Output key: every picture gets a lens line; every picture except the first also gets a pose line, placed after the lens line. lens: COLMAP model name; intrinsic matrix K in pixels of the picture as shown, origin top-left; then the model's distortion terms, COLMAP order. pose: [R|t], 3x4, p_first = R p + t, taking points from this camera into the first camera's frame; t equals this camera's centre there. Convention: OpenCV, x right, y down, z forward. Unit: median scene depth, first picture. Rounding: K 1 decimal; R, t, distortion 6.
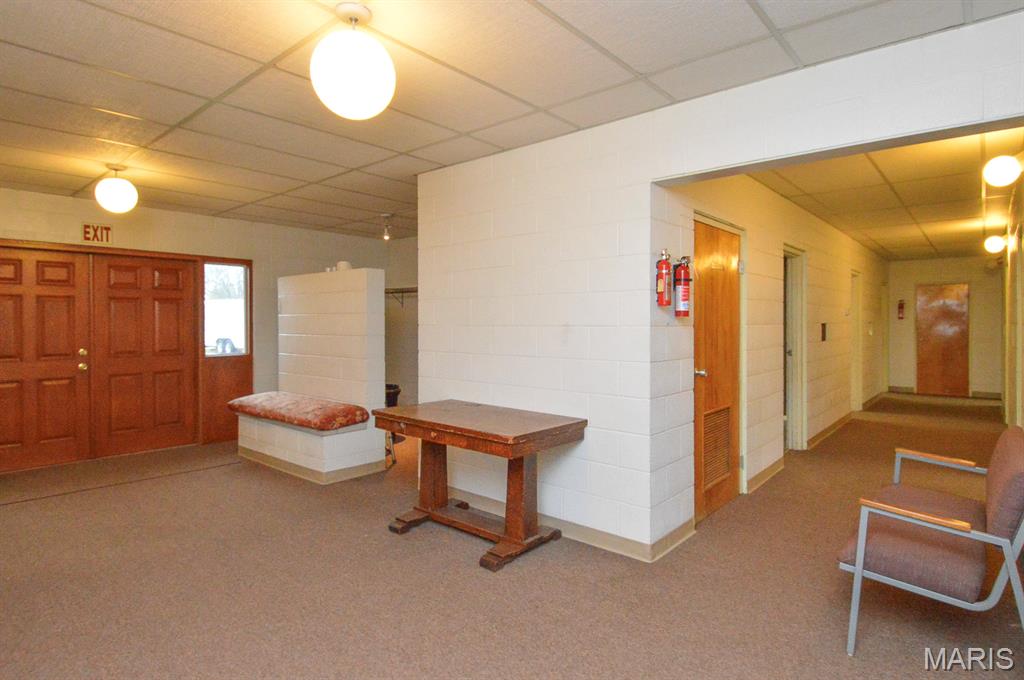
lens RADIAL K [[554.4, 0, 511.9], [0, 554.4, 322.0], [0, 0, 1]] dist [0.000731, 0.000327]
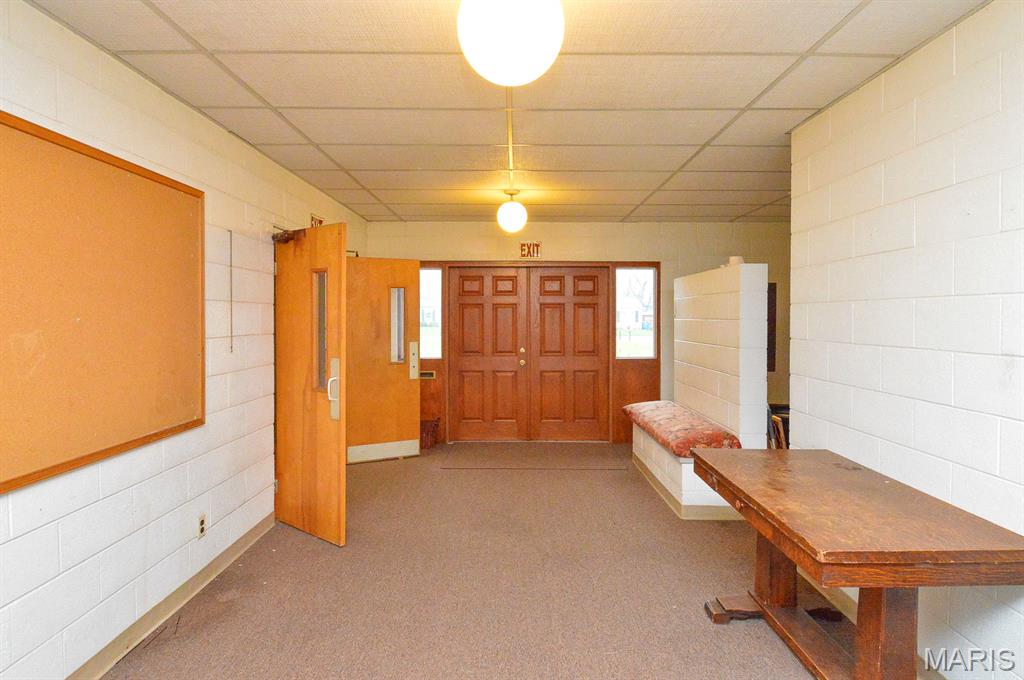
lens RADIAL K [[554.4, 0, 511.9], [0, 554.4, 322.0], [0, 0, 1]] dist [0.000731, 0.000327]
pose [[0.659861, 0.007028, -0.751354, 0.114799], [-0.000896, 0.999963, 0.008566, -0.017787], [0.751387, -0.004980, 0.659843, 0.201979]]
